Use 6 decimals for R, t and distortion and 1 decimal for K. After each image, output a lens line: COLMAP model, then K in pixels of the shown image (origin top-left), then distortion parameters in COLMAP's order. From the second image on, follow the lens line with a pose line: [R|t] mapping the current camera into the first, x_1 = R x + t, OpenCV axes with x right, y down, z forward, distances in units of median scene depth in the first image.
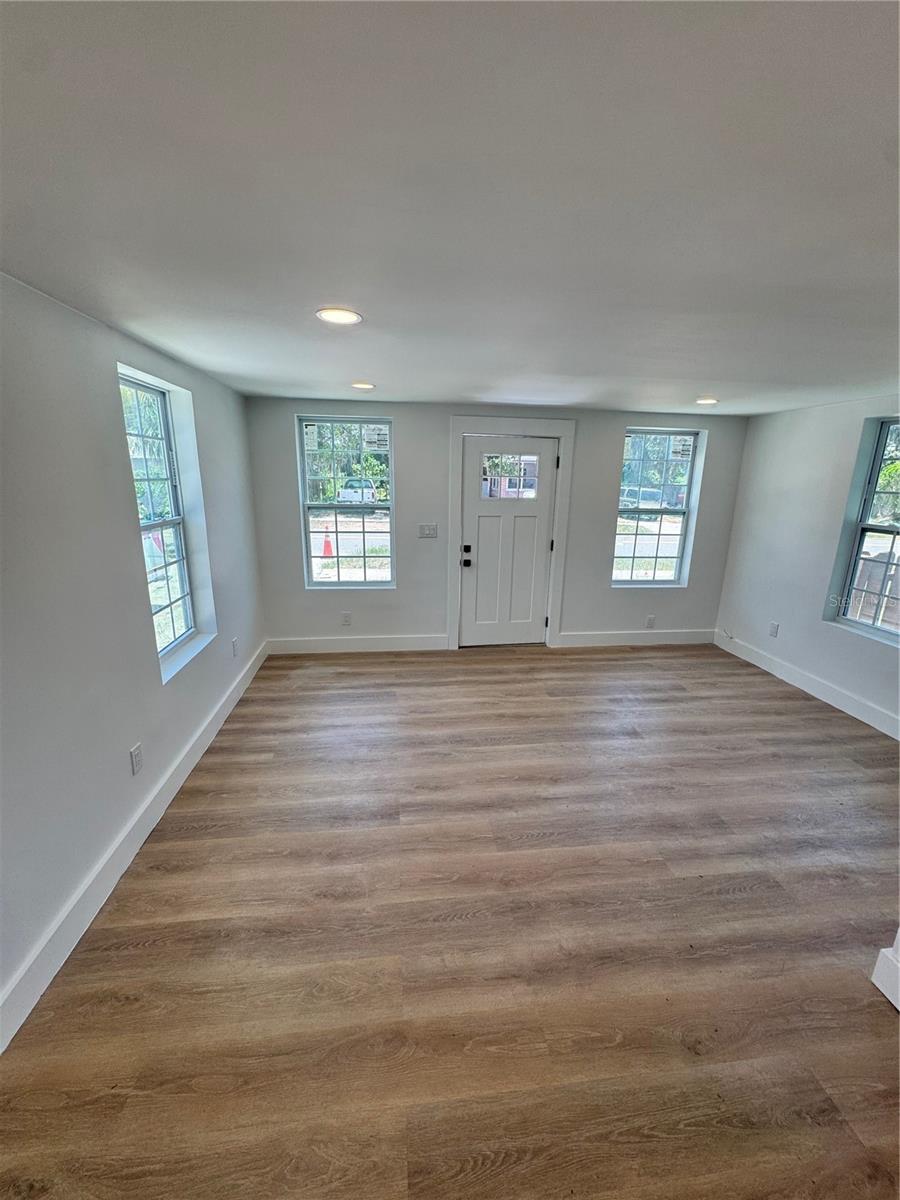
lens RADIAL K [[482.3, 0, 451.4], [0, 482.3, 600.4], [0, 0, 1]] dist [-0.002433, -0.000084]
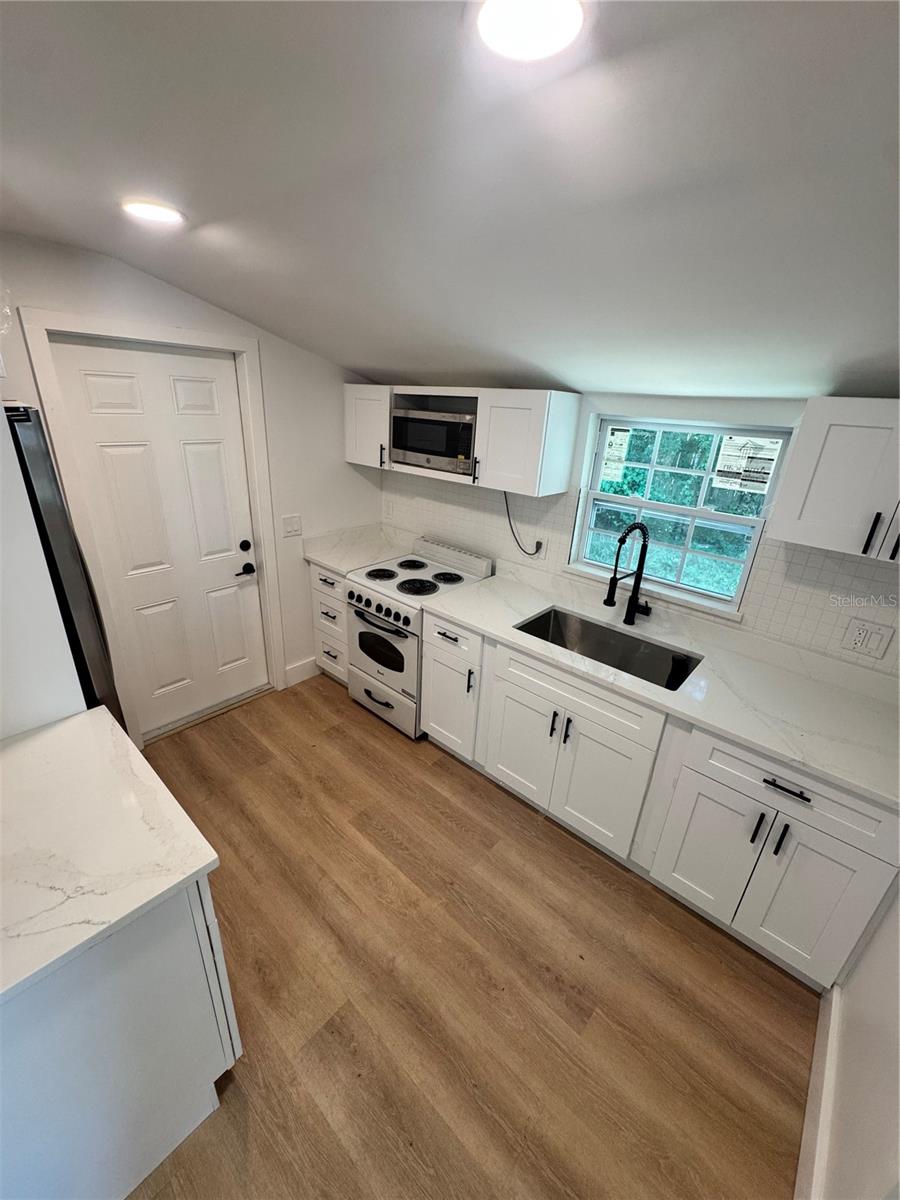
lens RADIAL K [[482.3, 0, 452.2], [0, 482.3, 600.7], [0, 0, 1]] dist [-0.002433, -0.000084]
pose [[0.657996, 0.307335, -0.687450, 0.027239], [-0.234618, 0.951152, 0.200661, -0.303704], [0.715539, 0.029254, 0.697960, 0.599960]]
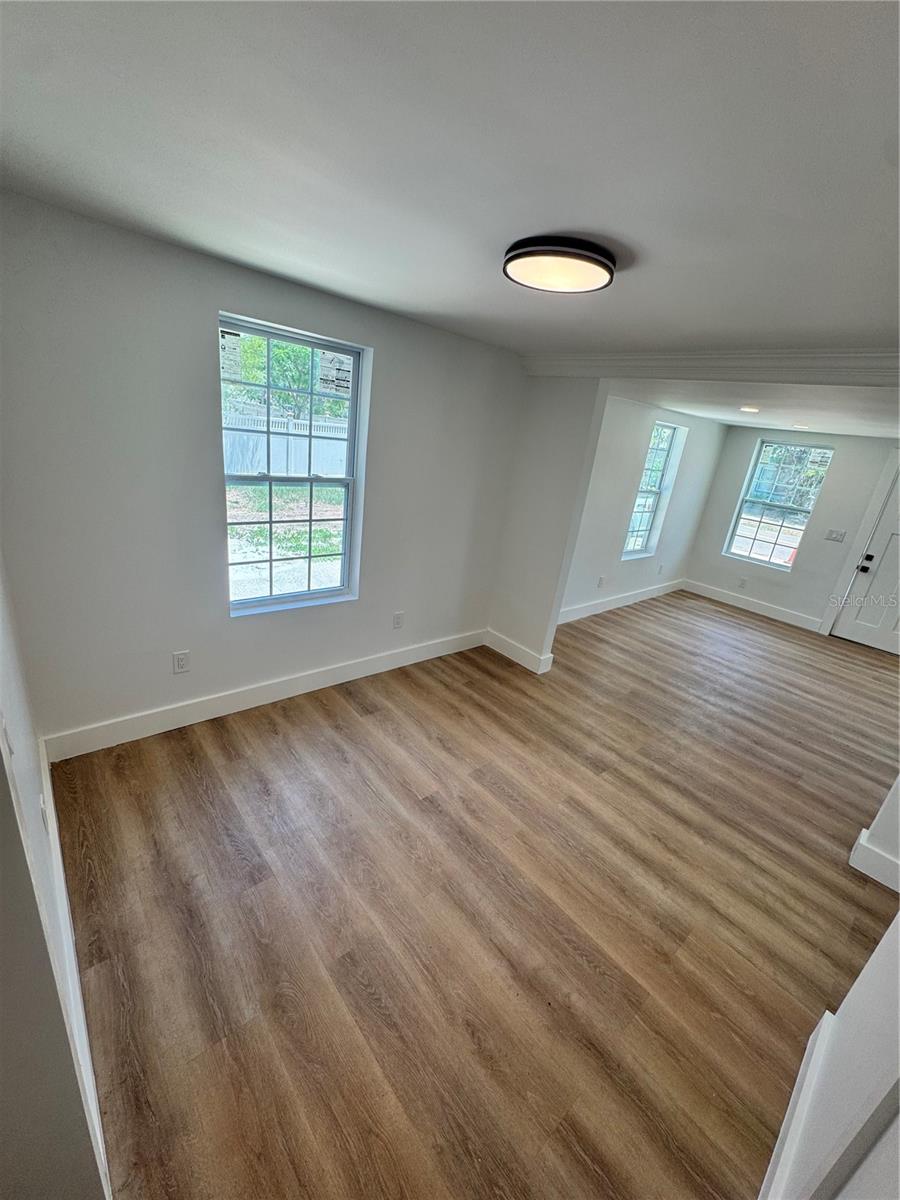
lens RADIAL K [[482.3, 0, 456.5], [0, 482.3, 604.9], [0, 0, 1]] dist [-0.002433, -0.000084]
pose [[0.570234, 0.329413, -0.752543, 0.518759], [-0.314243, 0.933875, 0.170673, 0.162308], [0.759003, 0.139157, 0.636043, -0.705306]]
